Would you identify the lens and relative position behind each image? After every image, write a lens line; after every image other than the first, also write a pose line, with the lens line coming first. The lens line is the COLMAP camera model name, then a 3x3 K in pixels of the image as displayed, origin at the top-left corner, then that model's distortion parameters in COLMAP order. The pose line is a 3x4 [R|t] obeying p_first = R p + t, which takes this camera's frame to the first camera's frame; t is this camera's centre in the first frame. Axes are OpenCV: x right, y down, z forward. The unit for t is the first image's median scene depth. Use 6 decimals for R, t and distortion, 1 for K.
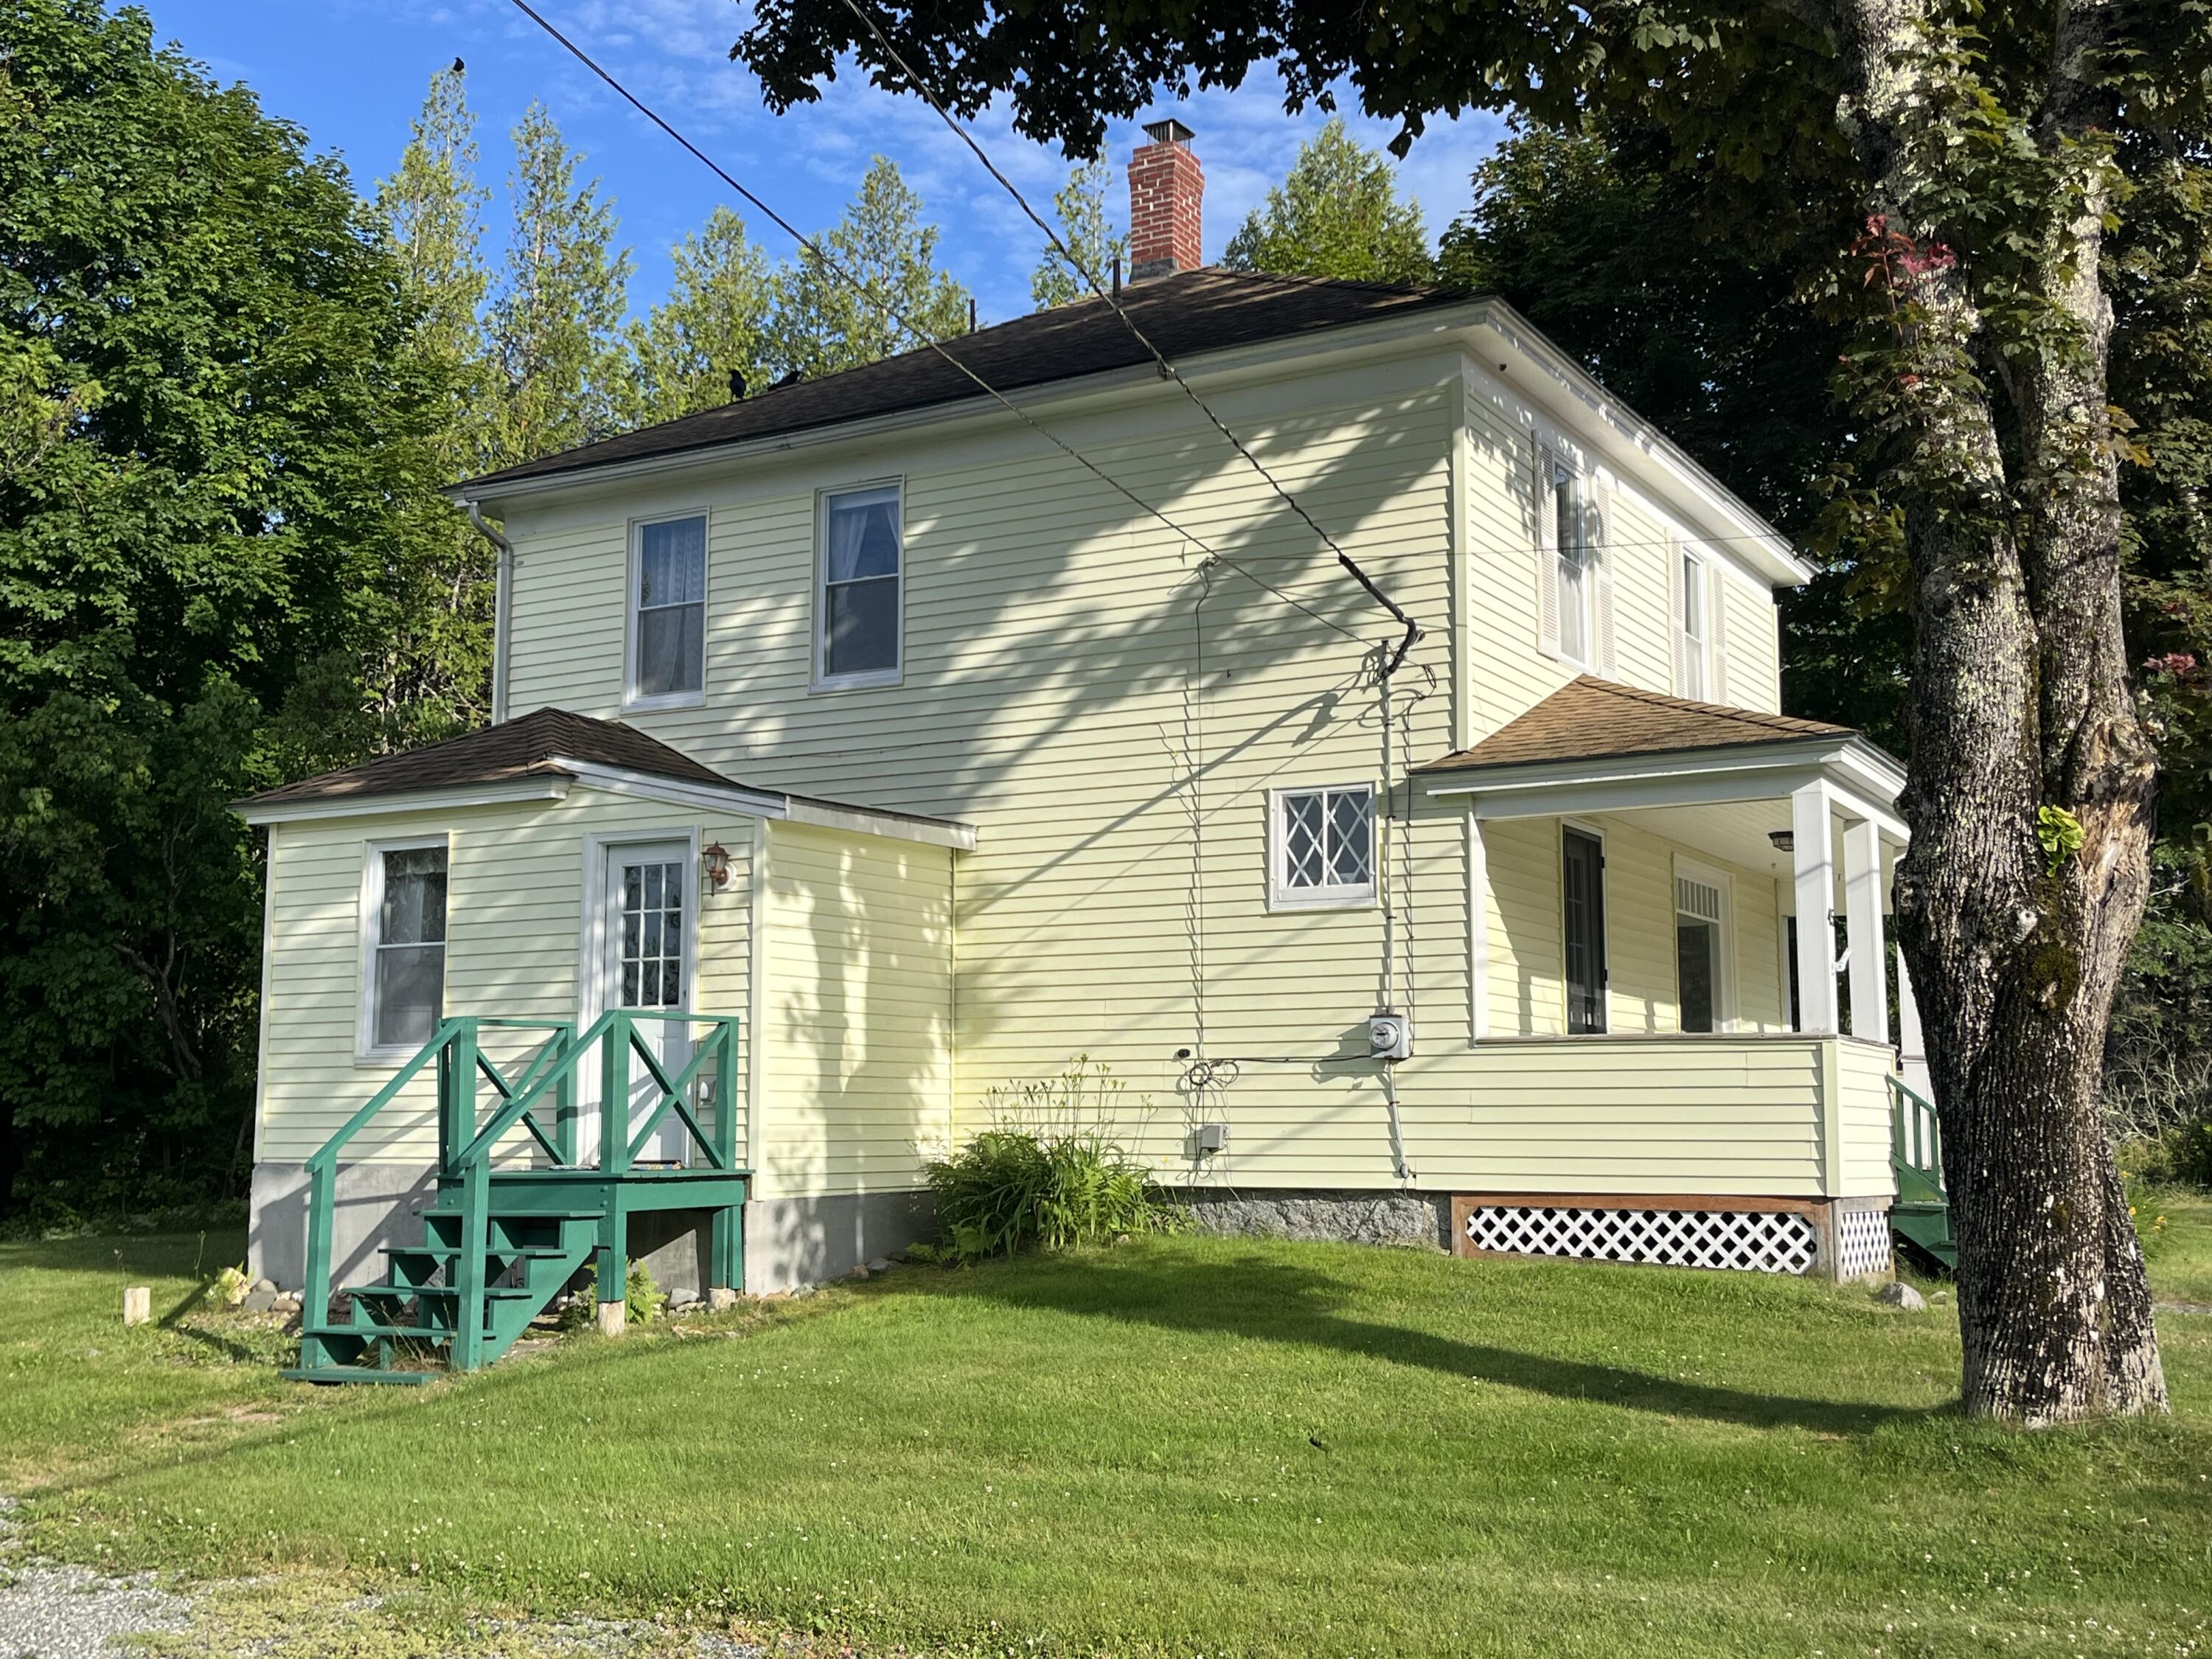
lens RADIAL K [[2347.3, 0, 1102.4], [0, 2347.3, 821.2], [0, 0, 1]] dist [0.073926, 0.000000]
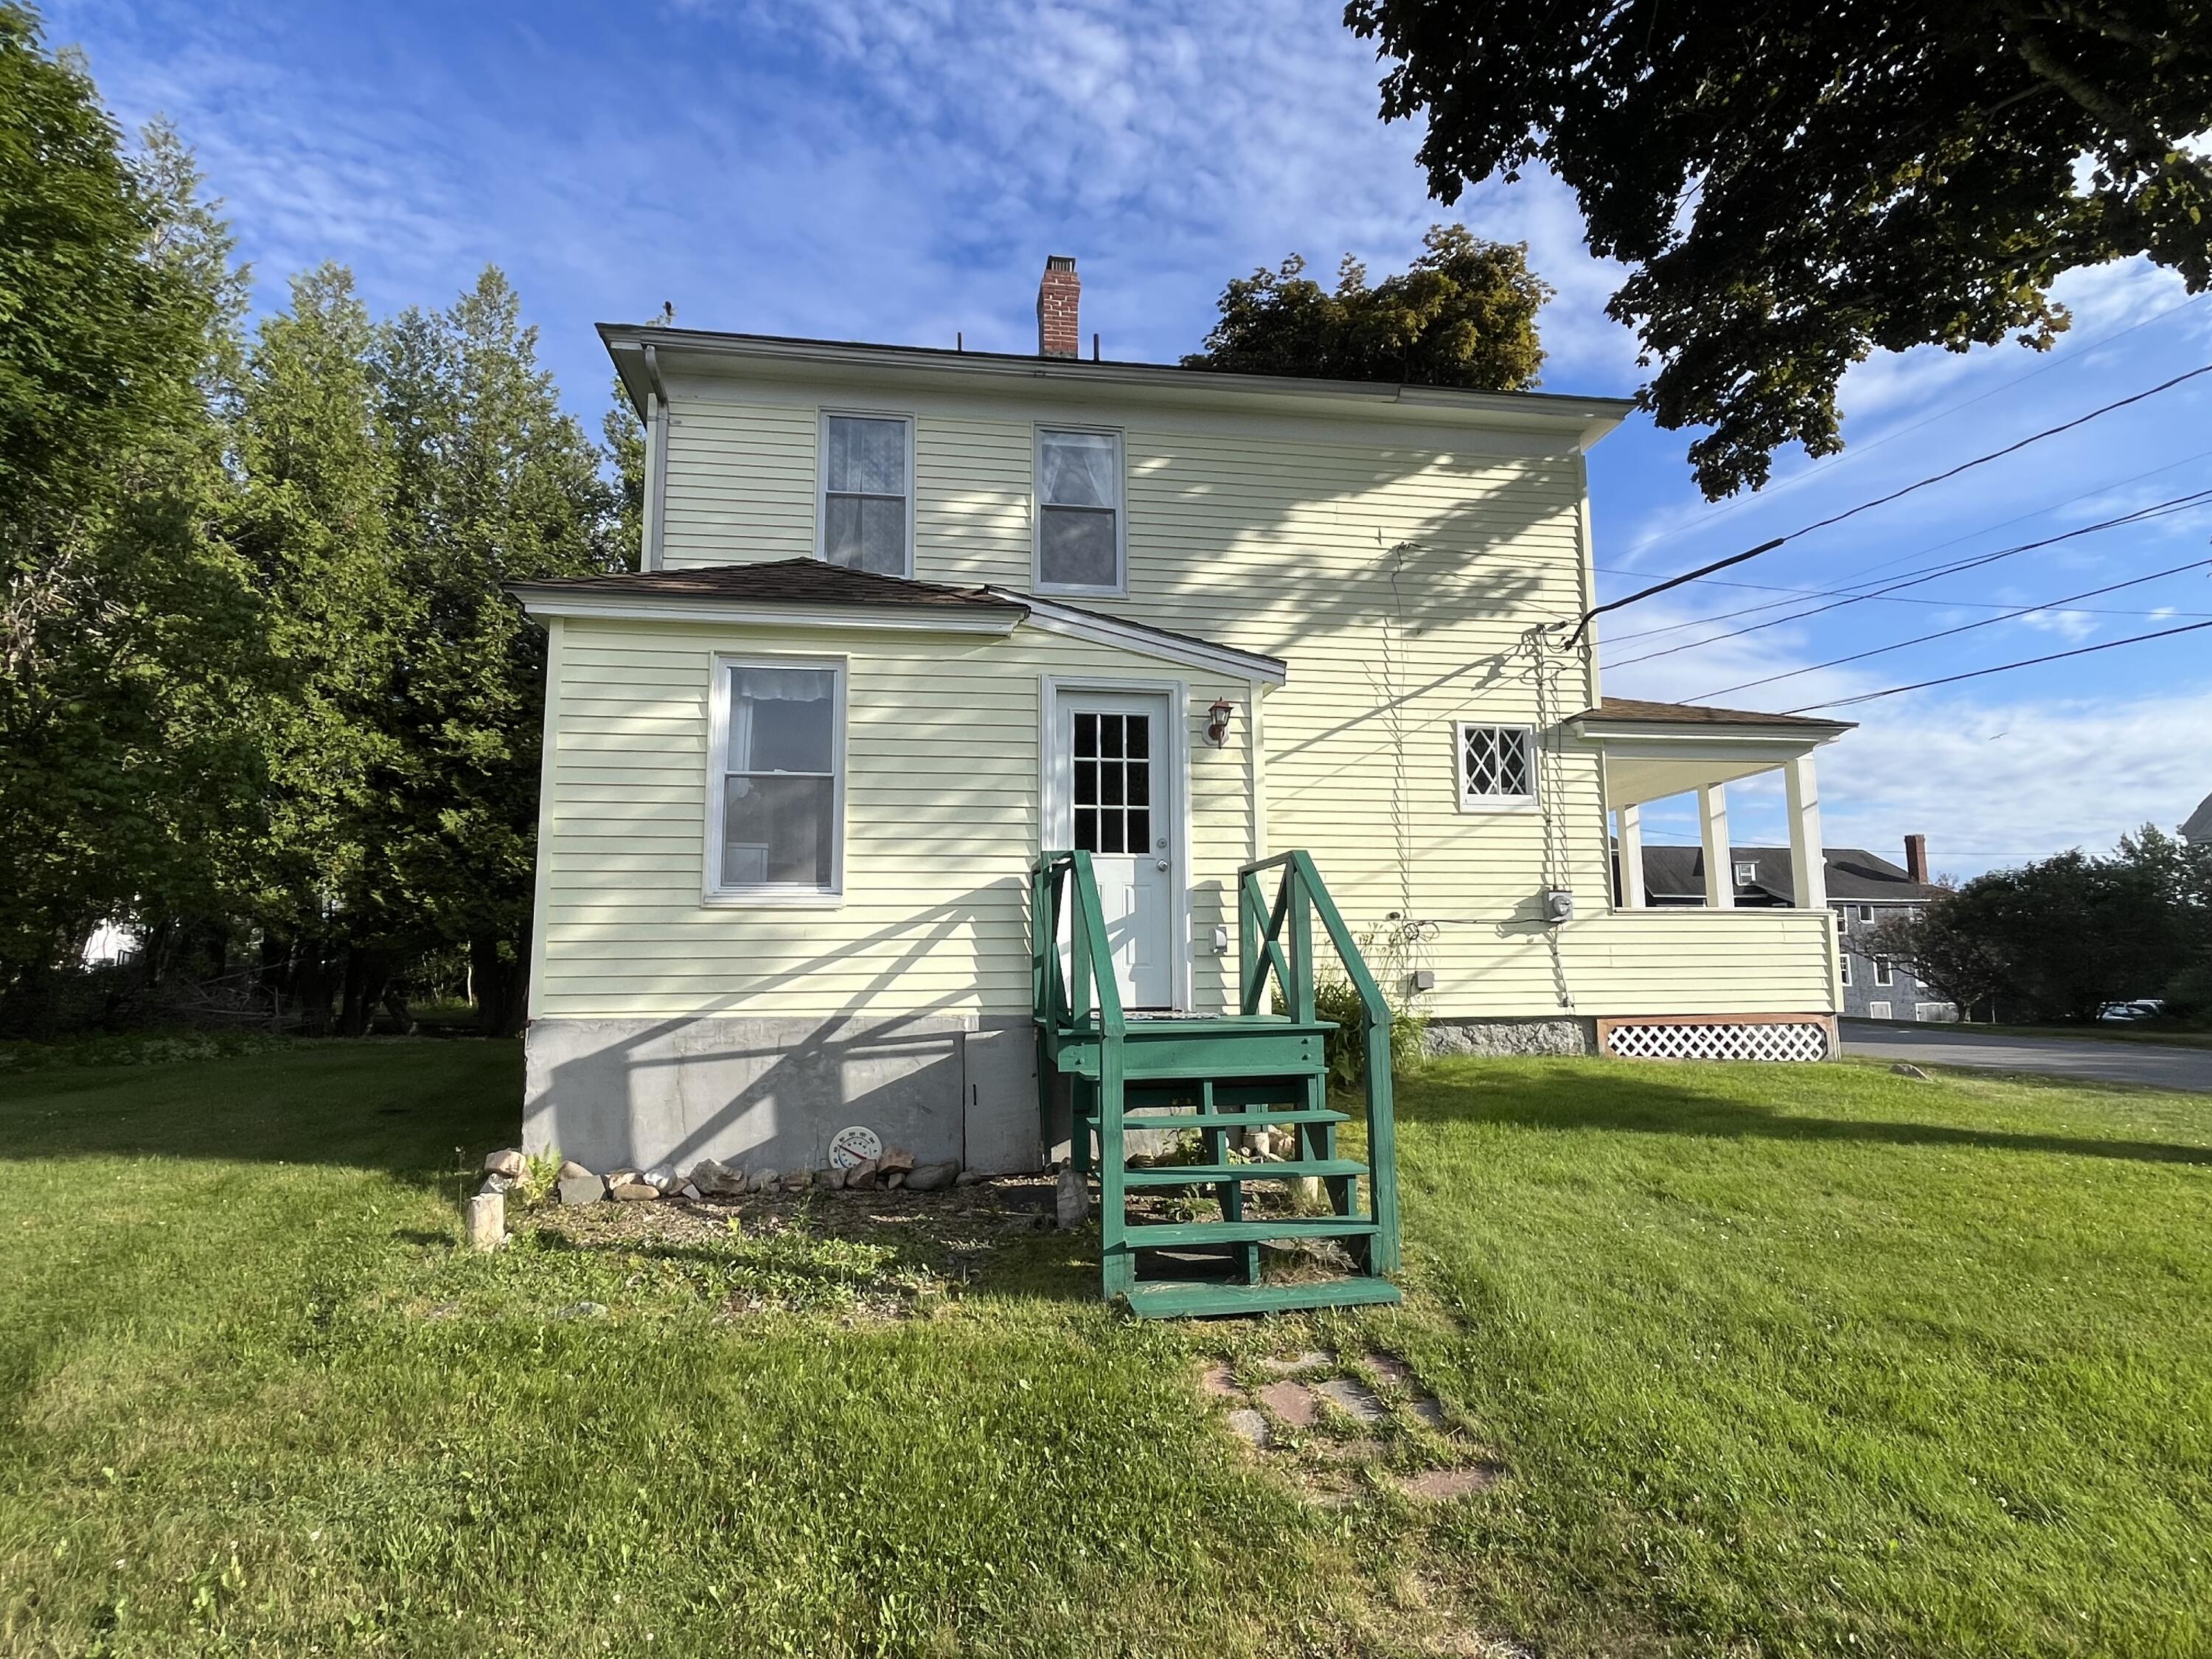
lens RADIAL K [[1145.4, 0, 1109.7], [0, 1145.4, 829.5], [0, 0, 1]] dist [-0.000850, -0.001217]
pose [[0.783959, 0.071319, 0.616702, -0.493400], [-0.075496, 0.996959, -0.019324, 0.077646], [-0.616205, -0.031410, 0.786959, 0.616143]]
